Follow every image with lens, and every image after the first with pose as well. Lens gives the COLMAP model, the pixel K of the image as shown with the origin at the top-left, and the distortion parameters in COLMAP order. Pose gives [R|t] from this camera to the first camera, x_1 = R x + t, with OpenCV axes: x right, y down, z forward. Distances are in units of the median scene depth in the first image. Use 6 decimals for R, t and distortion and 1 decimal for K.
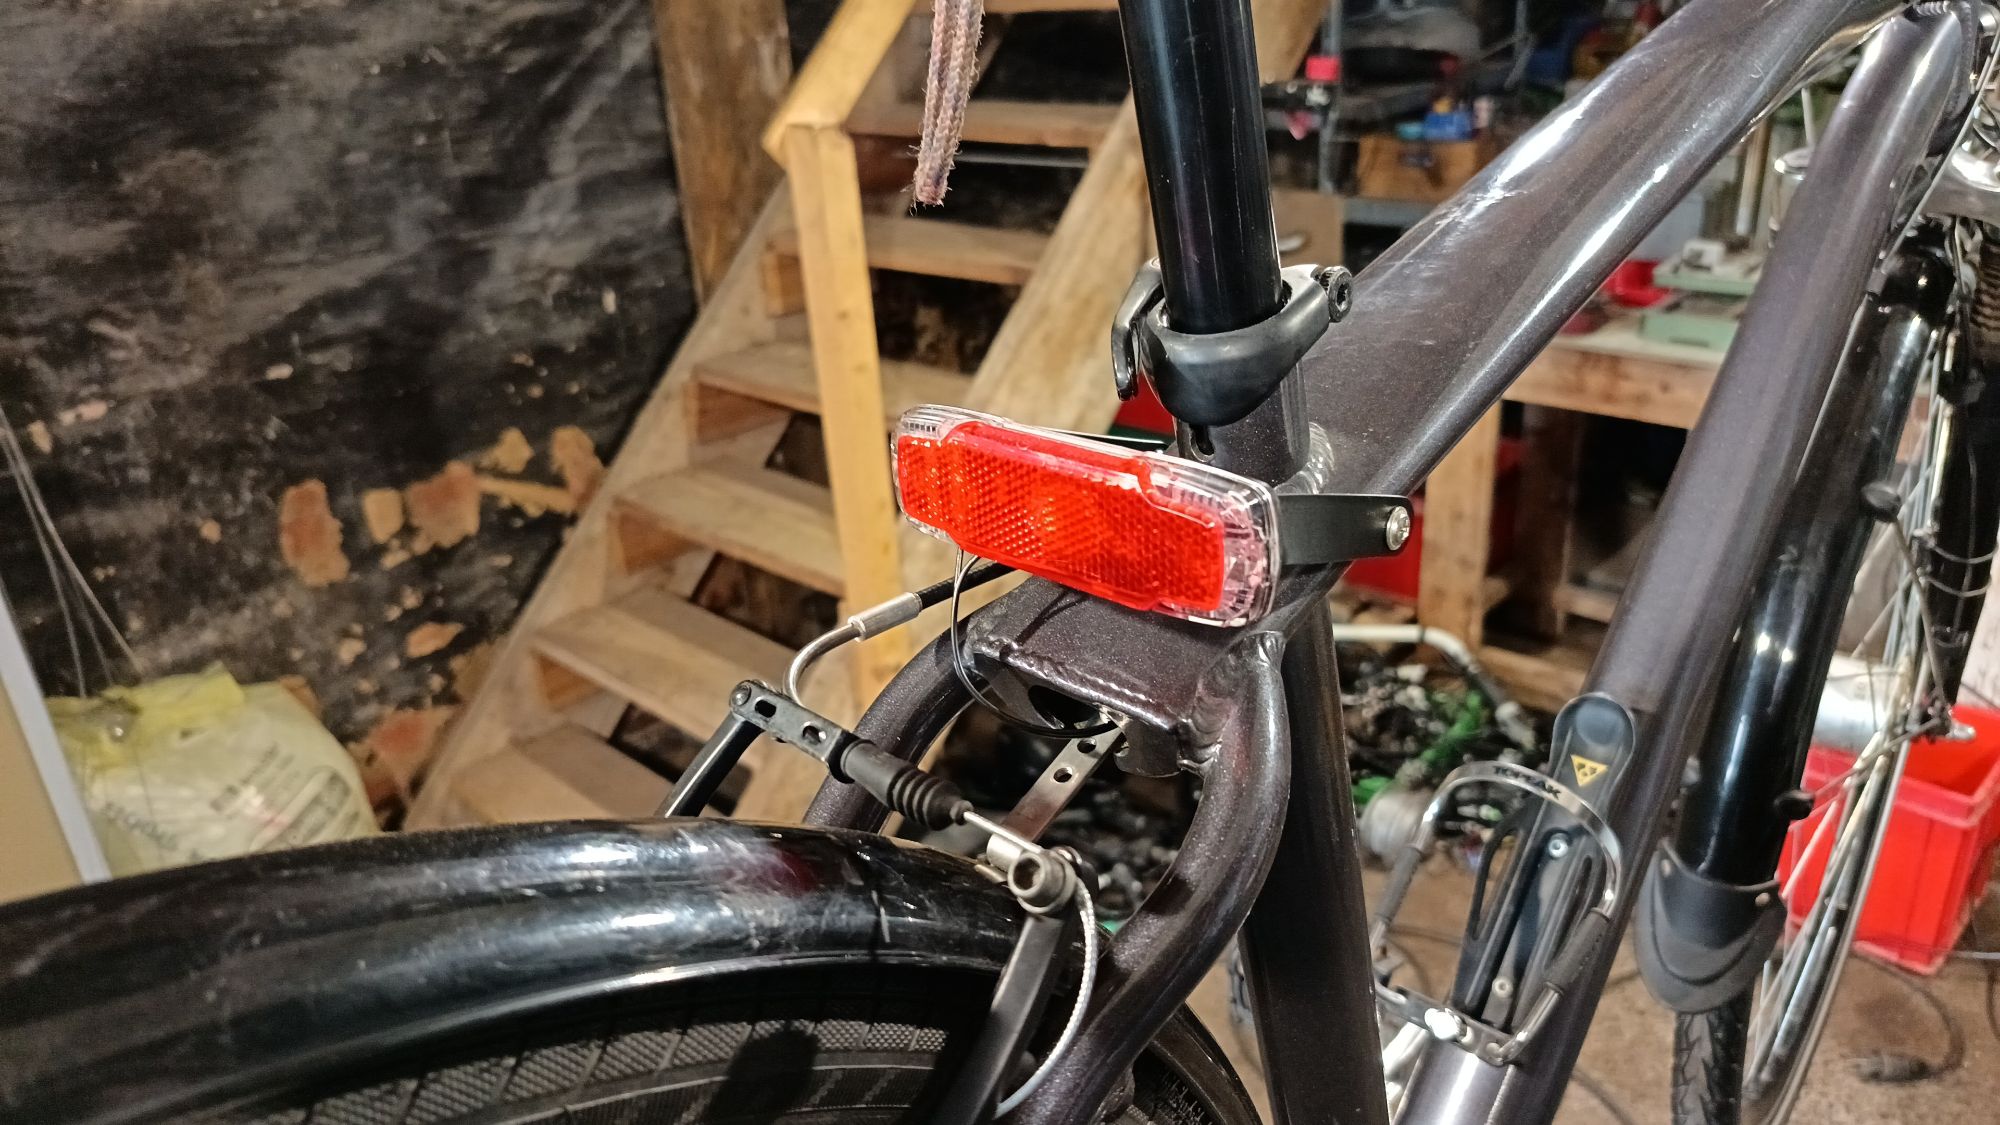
lens RADIAL K [[1458.6, 0, 1000.0], [0, 1458.6, 562.5], [0, 0, 1]] dist [0.059240, -0.048625]
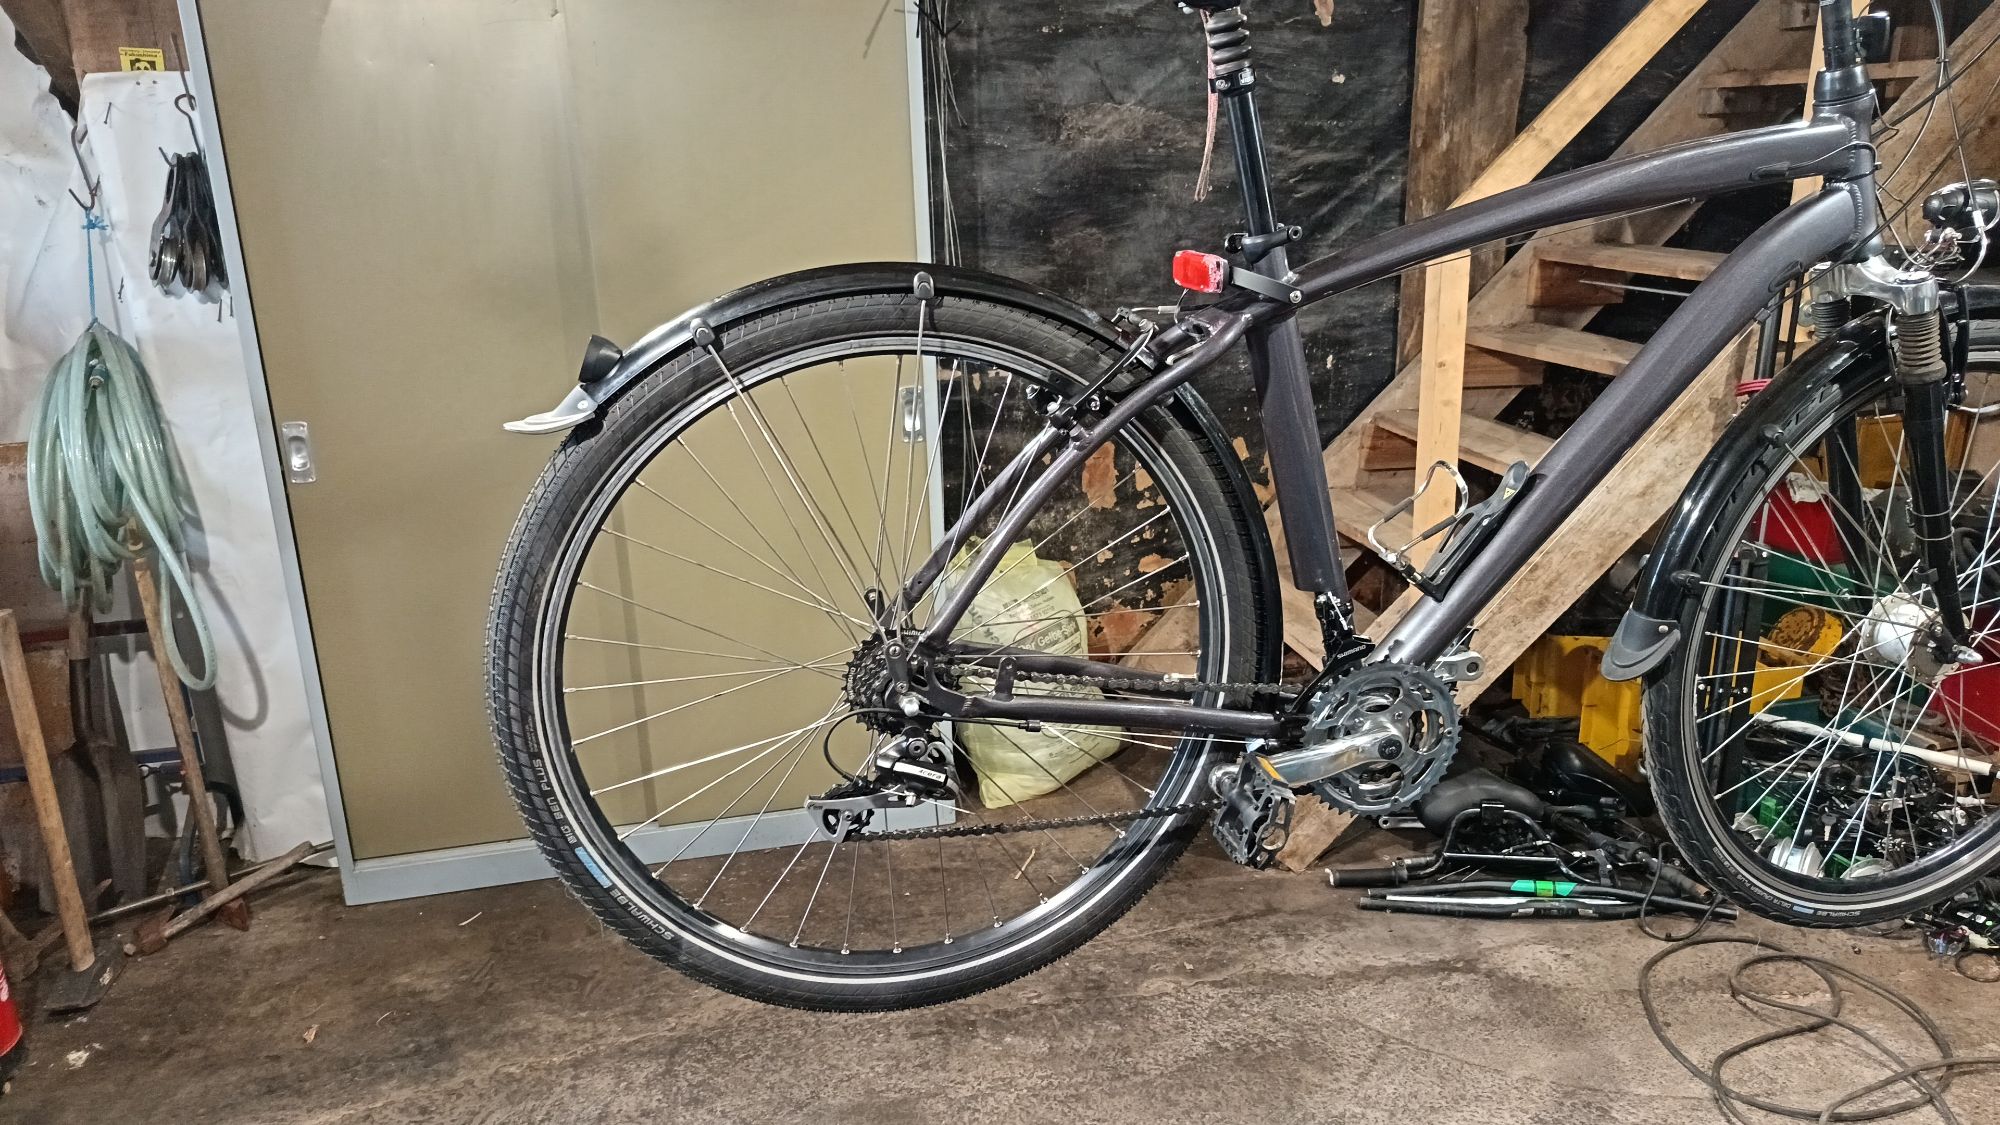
lens RADIAL K [[1458.6, 0, 1000.0], [0, 1458.6, 562.5], [0, 0, 1]] dist [0.059240, -0.048625]
pose [[0.841082, 0.202207, -0.501690, 0.232163], [-0.246895, 0.968758, -0.023460, 0.131076], [0.481272, 0.143597, 0.864729, -0.364261]]
